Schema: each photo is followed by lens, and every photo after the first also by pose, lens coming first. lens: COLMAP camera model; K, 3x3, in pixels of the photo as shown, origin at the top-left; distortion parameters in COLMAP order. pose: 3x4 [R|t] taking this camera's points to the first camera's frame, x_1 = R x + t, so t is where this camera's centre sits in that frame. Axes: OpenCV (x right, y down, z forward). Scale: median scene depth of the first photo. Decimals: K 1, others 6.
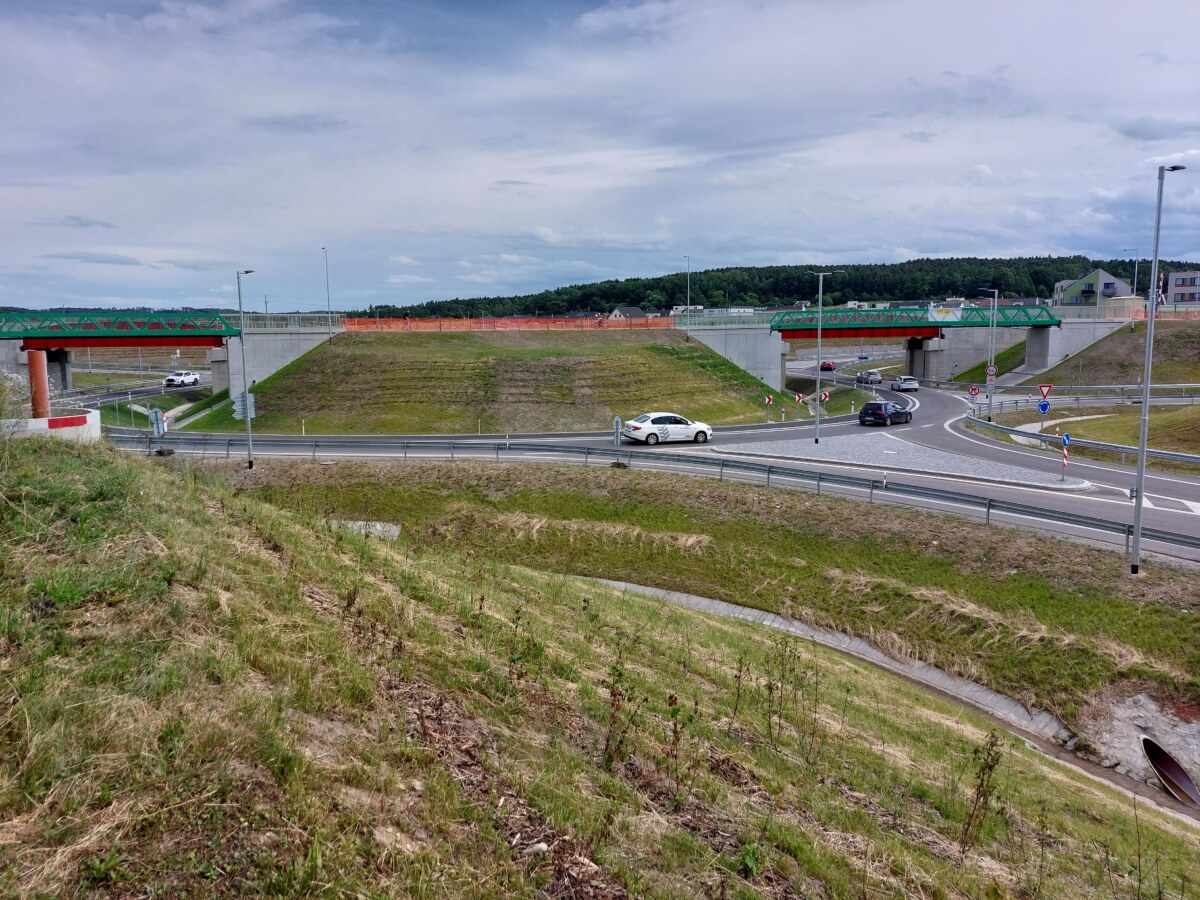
lens RADIAL K [[887.1, 0, 610.3], [0, 887.1, 444.2], [0, 0, 1]] dist [0.063579, -0.012773]
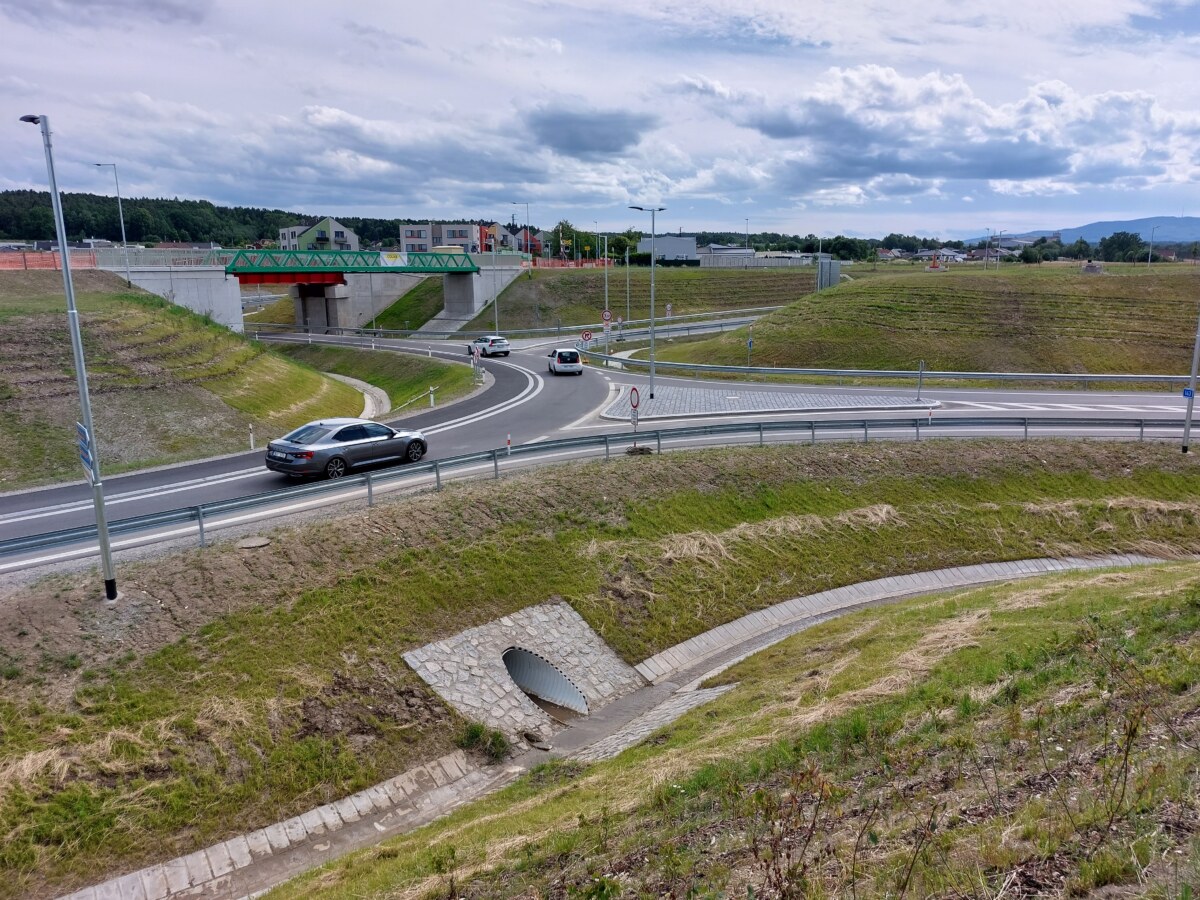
lens RADIAL K [[887.1, 0, 603.1], [0, 887.1, 454.2], [0, 0, 1]] dist [0.063579, -0.012773]
pose [[0.567311, -0.162456, 0.807320, -0.297785], [0.106166, 0.986595, 0.123928, -0.034060], [-0.816631, 0.015405, 0.576954, 0.273406]]
